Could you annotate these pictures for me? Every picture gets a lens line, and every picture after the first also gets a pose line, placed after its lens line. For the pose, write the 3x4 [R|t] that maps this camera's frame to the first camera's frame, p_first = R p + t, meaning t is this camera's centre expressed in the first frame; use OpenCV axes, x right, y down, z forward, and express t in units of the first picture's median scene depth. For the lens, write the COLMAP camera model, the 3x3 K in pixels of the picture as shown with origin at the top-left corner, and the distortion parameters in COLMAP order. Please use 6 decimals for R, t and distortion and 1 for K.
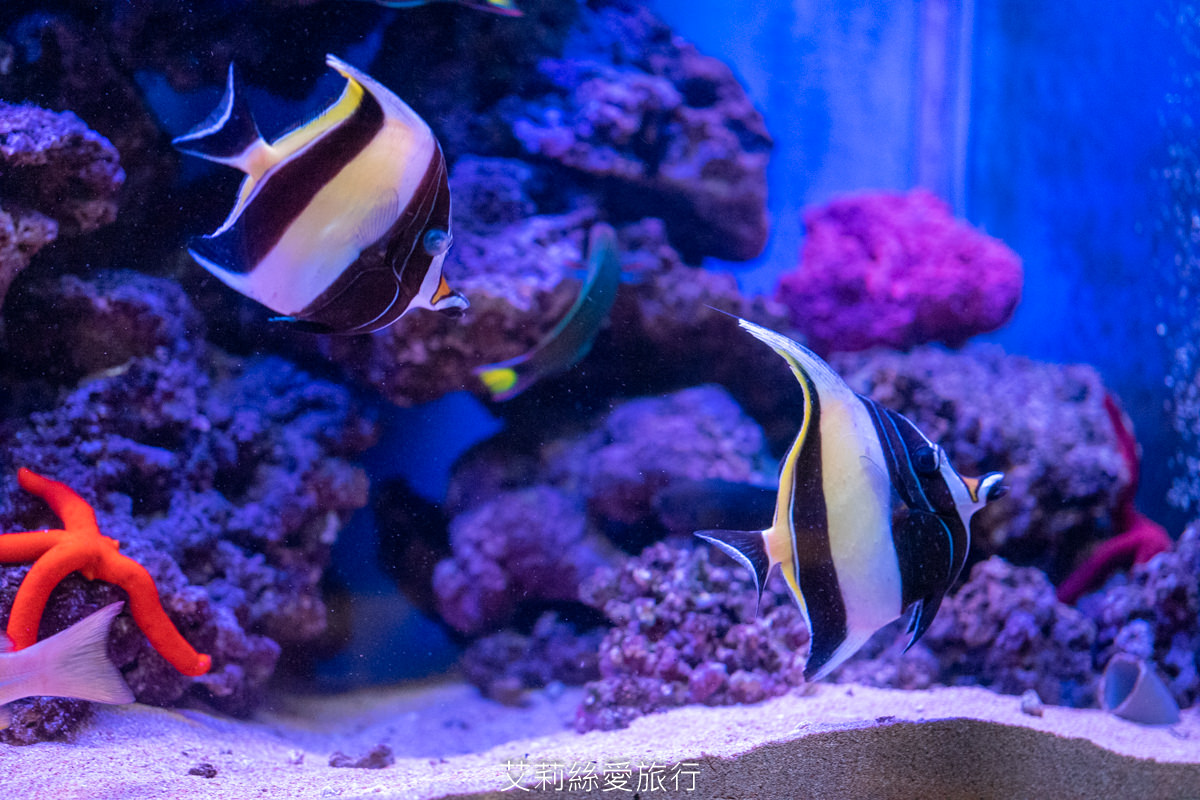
lens RADIAL K [[1775.5, 0, 600.0], [0, 1775.5, 400.0], [0, 0, 1]] dist [-0.003596, 0.022700]
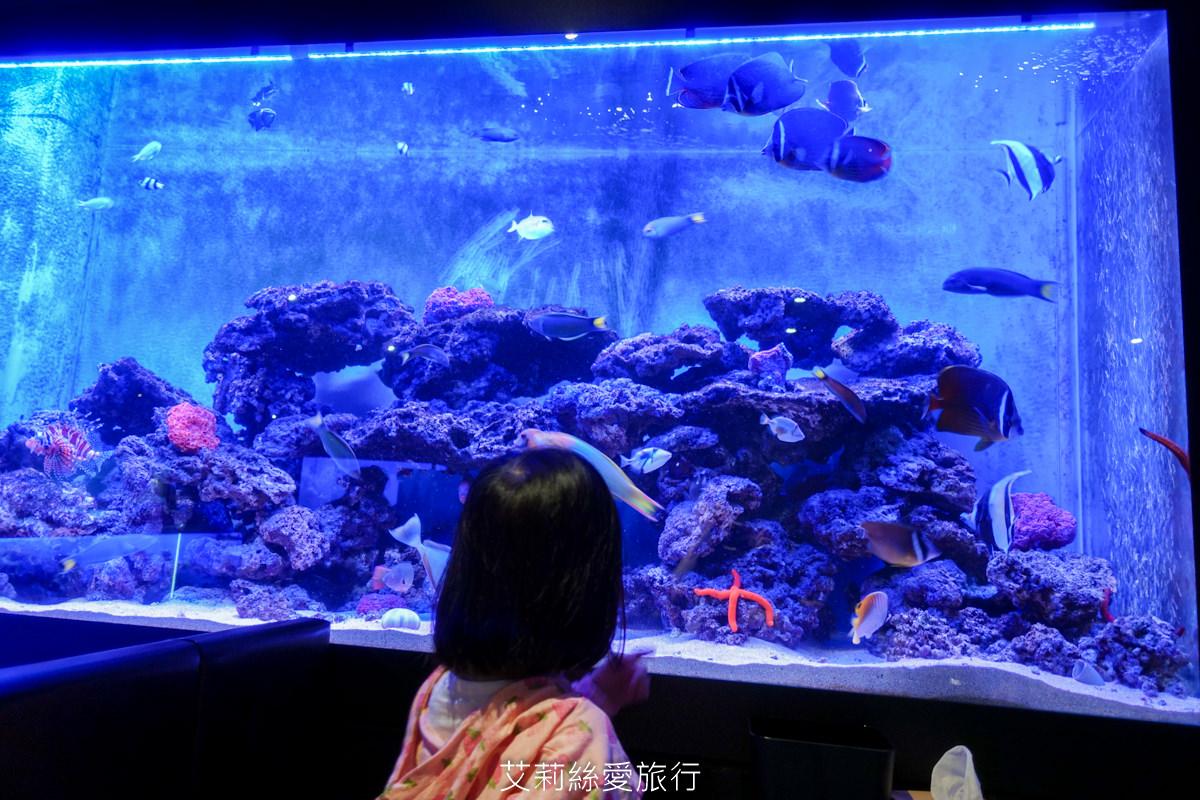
lens RADIAL K [[900.5, 0, 606.4], [0, 900.5, 356.8], [0, 0, 1]] dist [0.004102, 0.005009]
pose [[0.865952, -0.058919, -0.496644, 0.399241], [-0.039151, 0.982003, -0.184763, -0.046852], [0.498592, 0.179440, 0.848061, -0.807159]]
